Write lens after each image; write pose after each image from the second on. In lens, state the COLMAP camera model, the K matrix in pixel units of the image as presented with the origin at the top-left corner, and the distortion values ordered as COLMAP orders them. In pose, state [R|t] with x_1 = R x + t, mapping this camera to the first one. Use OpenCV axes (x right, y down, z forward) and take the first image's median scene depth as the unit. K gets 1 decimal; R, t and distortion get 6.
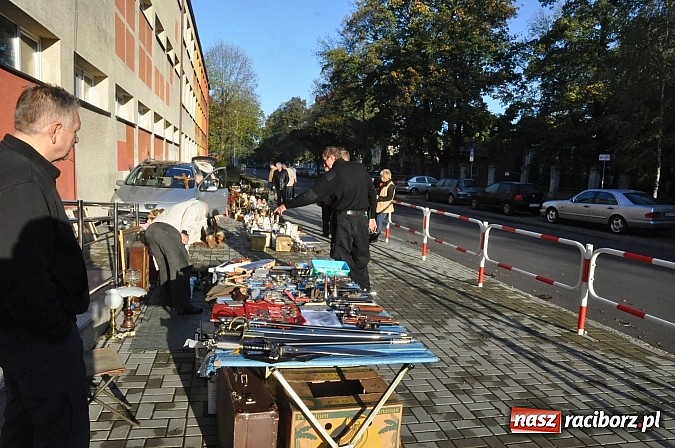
lens RADIAL K [[471.6, 0, 338.6], [0, 471.6, 225.4], [0, 0, 1]] dist [-0.117632, 0.089310]
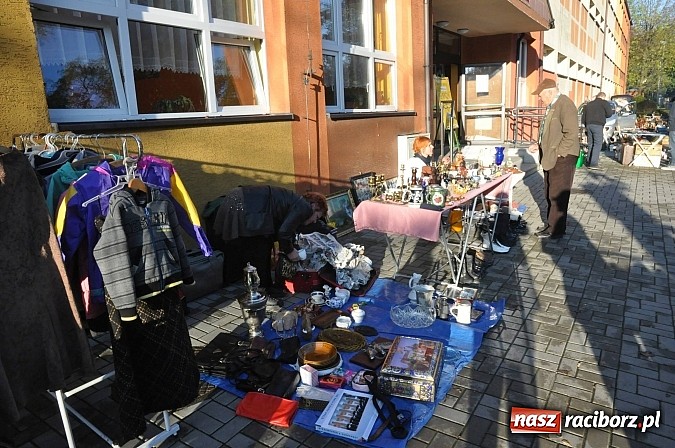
lens RADIAL K [[471.6, 0, 338.6], [0, 471.6, 225.4], [0, 0, 1]] dist [-0.117632, 0.089310]
pose [[0.680933, 0.102594, -0.725124, 0.146142], [-0.013446, 0.991723, 0.127687, 0.068824], [0.732222, -0.077196, 0.676677, -0.517070]]
